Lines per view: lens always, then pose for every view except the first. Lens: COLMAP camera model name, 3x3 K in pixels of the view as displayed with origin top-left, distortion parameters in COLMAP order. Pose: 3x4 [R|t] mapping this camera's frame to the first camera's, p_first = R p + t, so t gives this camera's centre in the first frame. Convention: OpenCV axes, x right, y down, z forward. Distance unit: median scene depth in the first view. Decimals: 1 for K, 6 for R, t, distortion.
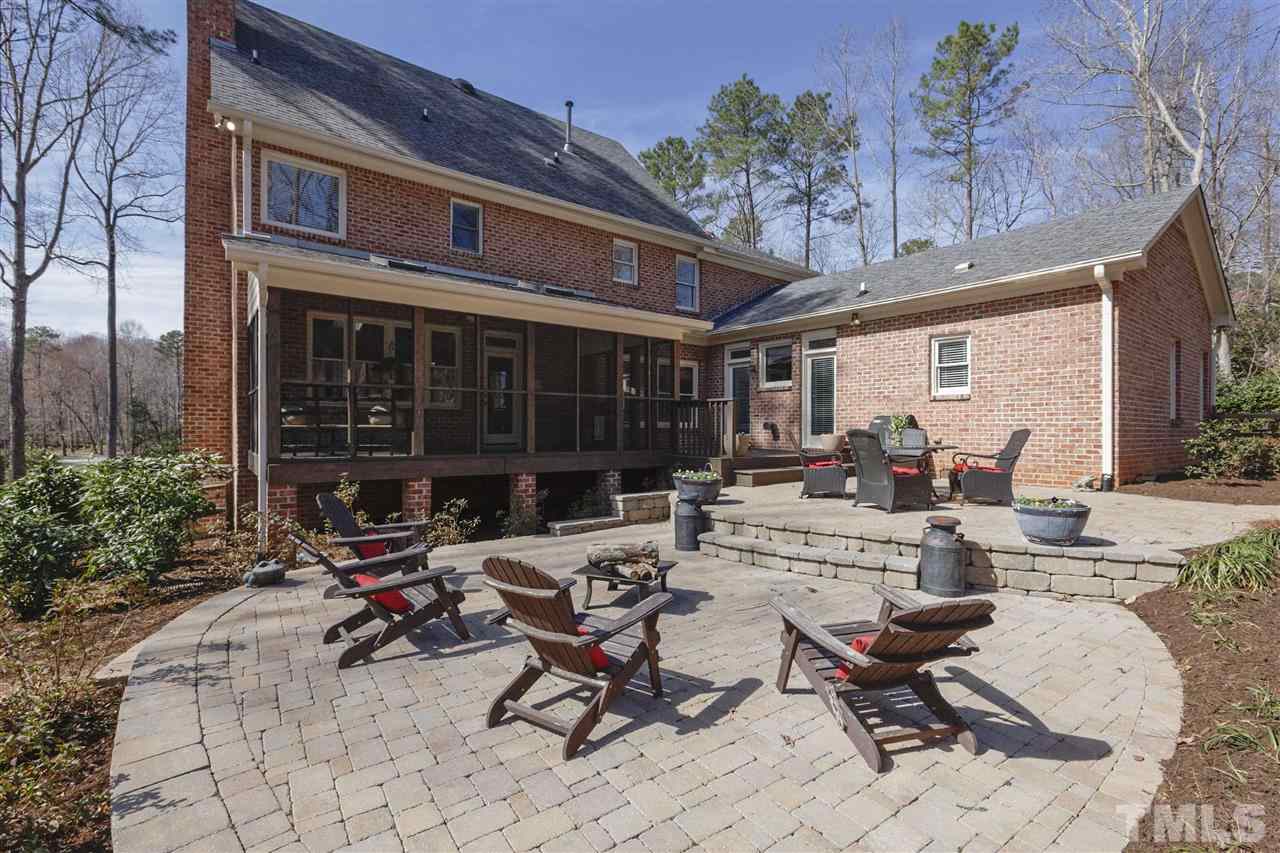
lens RADIAL K [[567.6, 0, 637.4], [0, 567.6, 417.2], [0, 0, 1]] dist [0.001425, 0.000187]
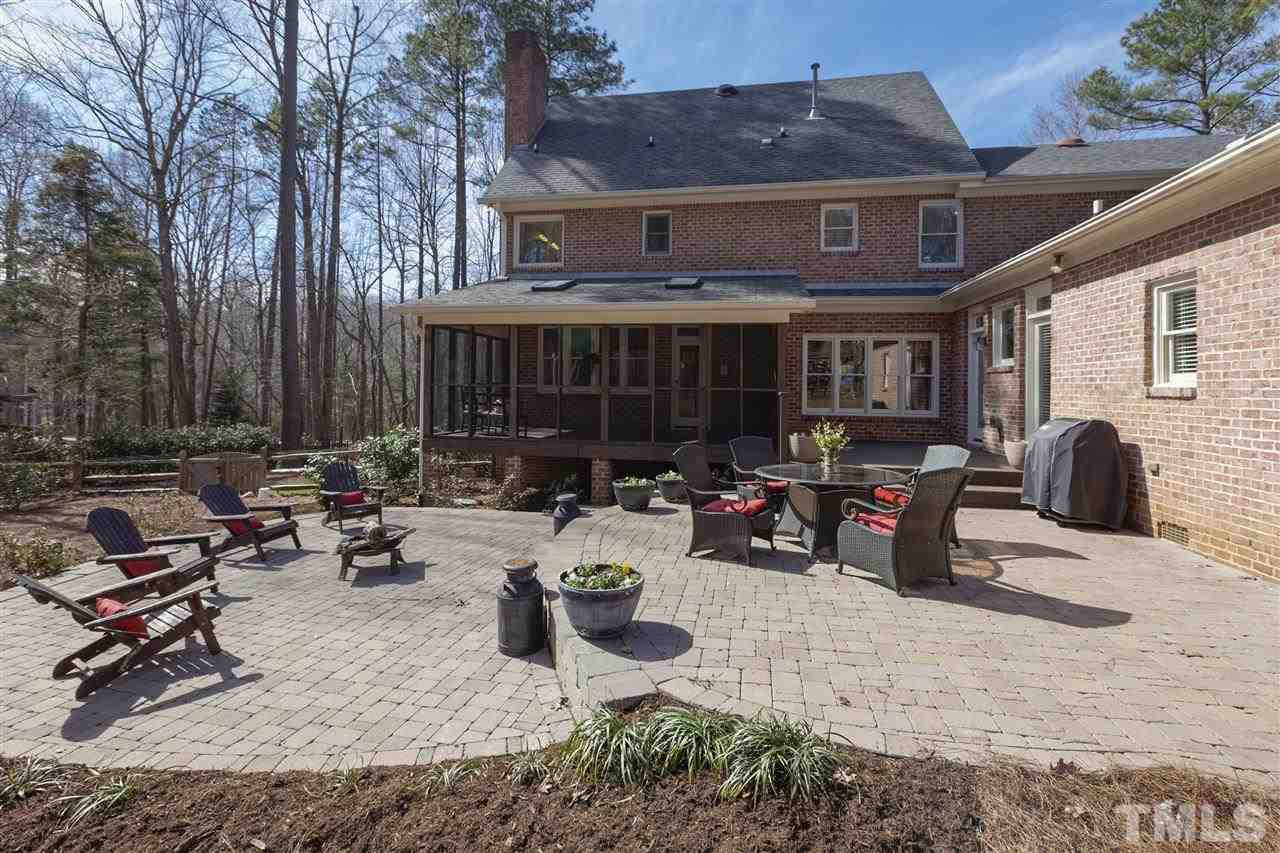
lens RADIAL K [[568.5, 0, 642.2], [0, 568.5, 376.4], [0, 0, 1]] dist [0.000559, 0.000211]
pose [[0.677859, -0.008482, -0.735143, 0.587387], [0.001403, 0.999947, -0.010243, -0.043921], [0.735190, 0.005912, 0.677835, 0.241680]]
